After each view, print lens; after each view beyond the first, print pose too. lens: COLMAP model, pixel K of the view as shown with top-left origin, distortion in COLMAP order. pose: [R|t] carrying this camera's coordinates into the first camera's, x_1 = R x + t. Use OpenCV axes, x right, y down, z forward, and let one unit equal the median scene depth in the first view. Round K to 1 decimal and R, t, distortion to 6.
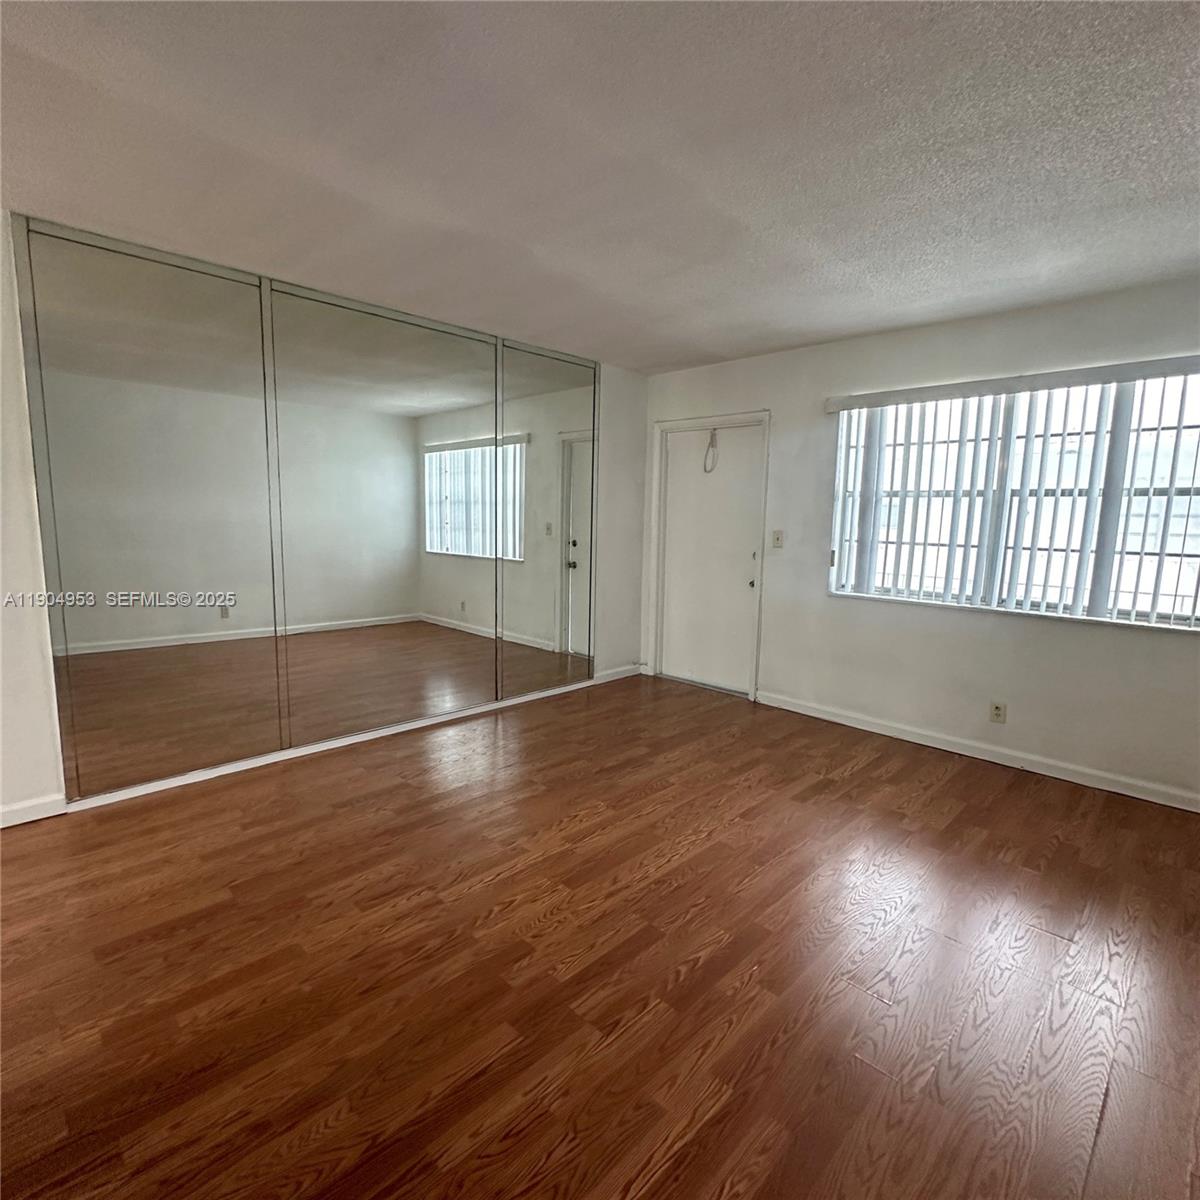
lens RADIAL K [[639.5, 0, 600.0], [0, 639.5, 600.0], [0, 0, 1]] dist [-0.000868, -0.000095]
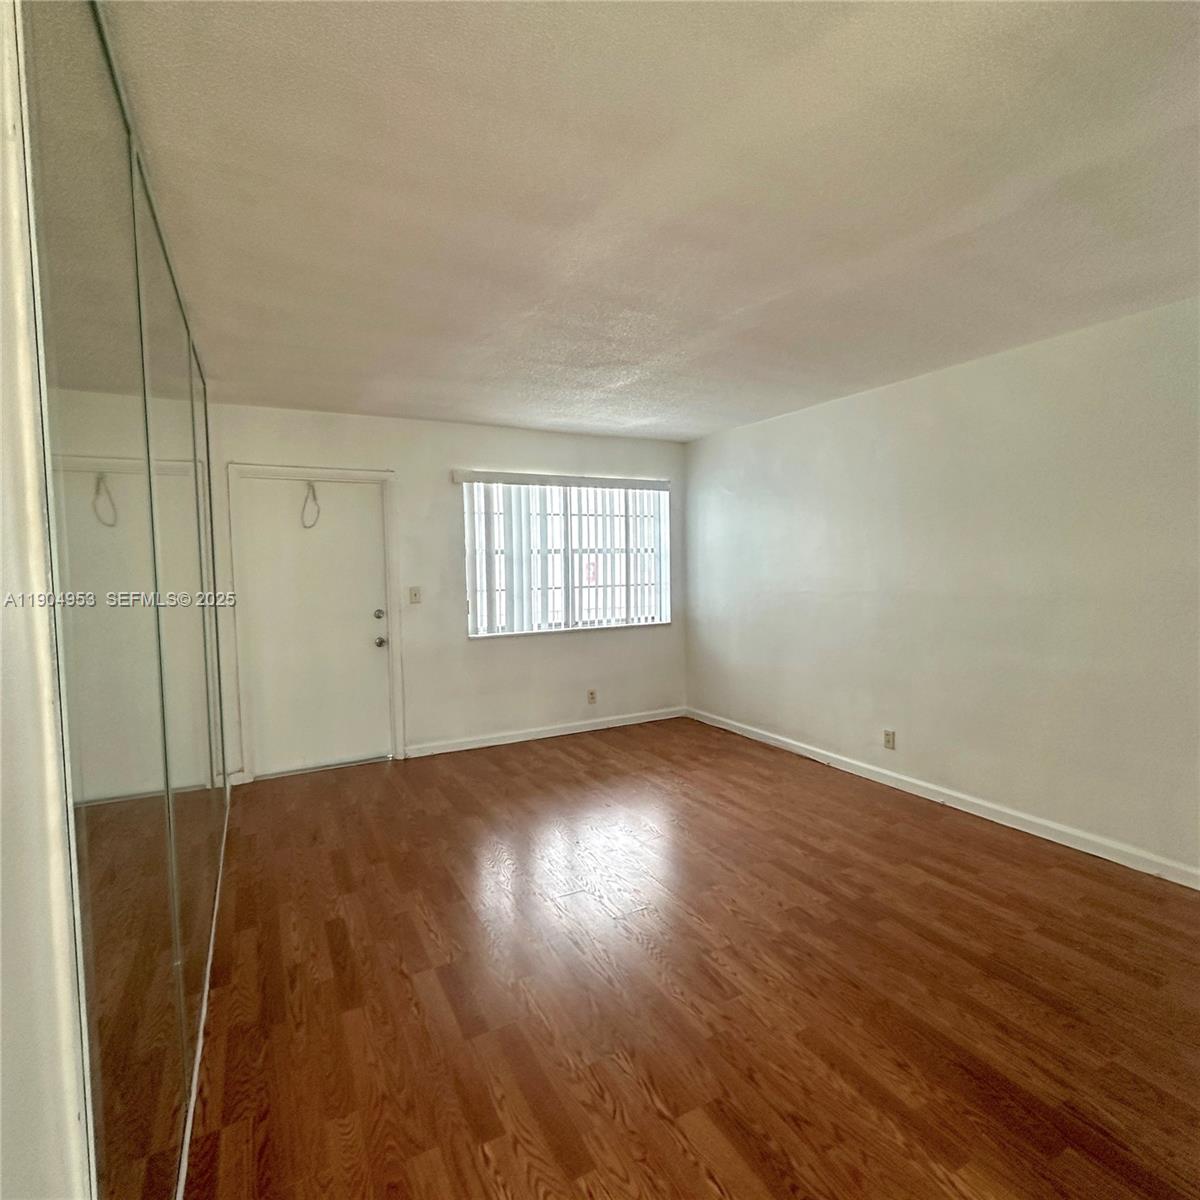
lens RADIAL K [[639.5, 0, 600.0], [0, 639.5, 600.0], [0, 0, 1]] dist [-0.000868, -0.000095]
pose [[0.292881, -0.082194, 0.952610, -0.845238], [0.150718, 0.987811, 0.038892, -0.110707], [-0.944195, 0.132185, 0.301699, 0.537949]]
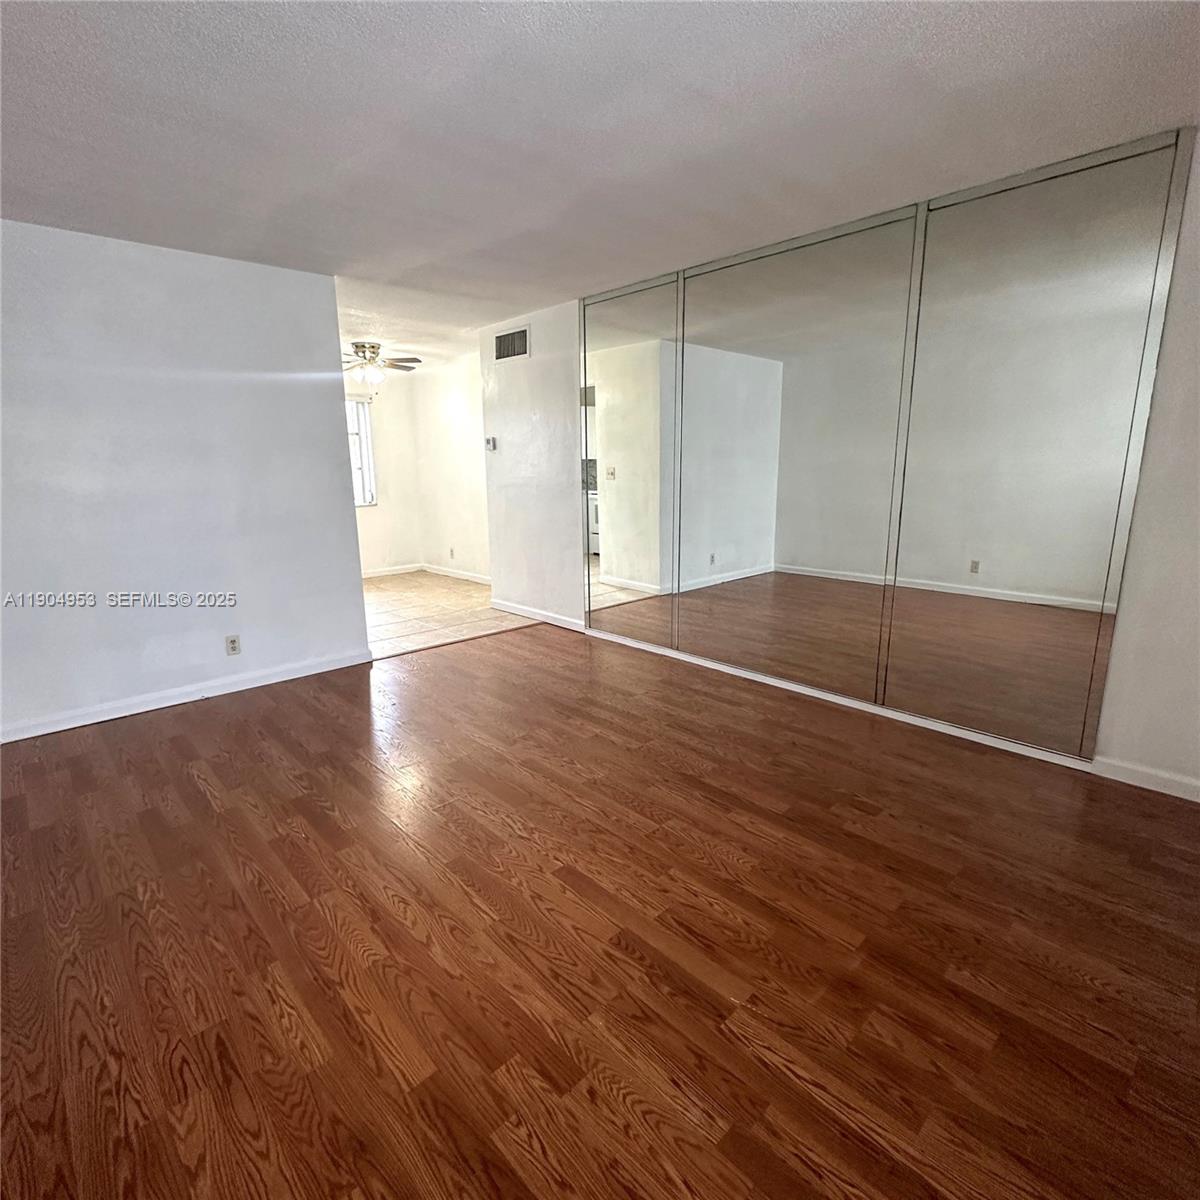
lens RADIAL K [[637.3, 0, 600.0], [0, 637.3, 600.0], [0, 0, 1]] dist [-0.001927, 0.000663]
pose [[-0.031753, 0.193320, -0.980622, 0.769591], [-0.123430, 0.972848, 0.195784, -0.098776], [0.991845, 0.127254, -0.007029, 0.874752]]
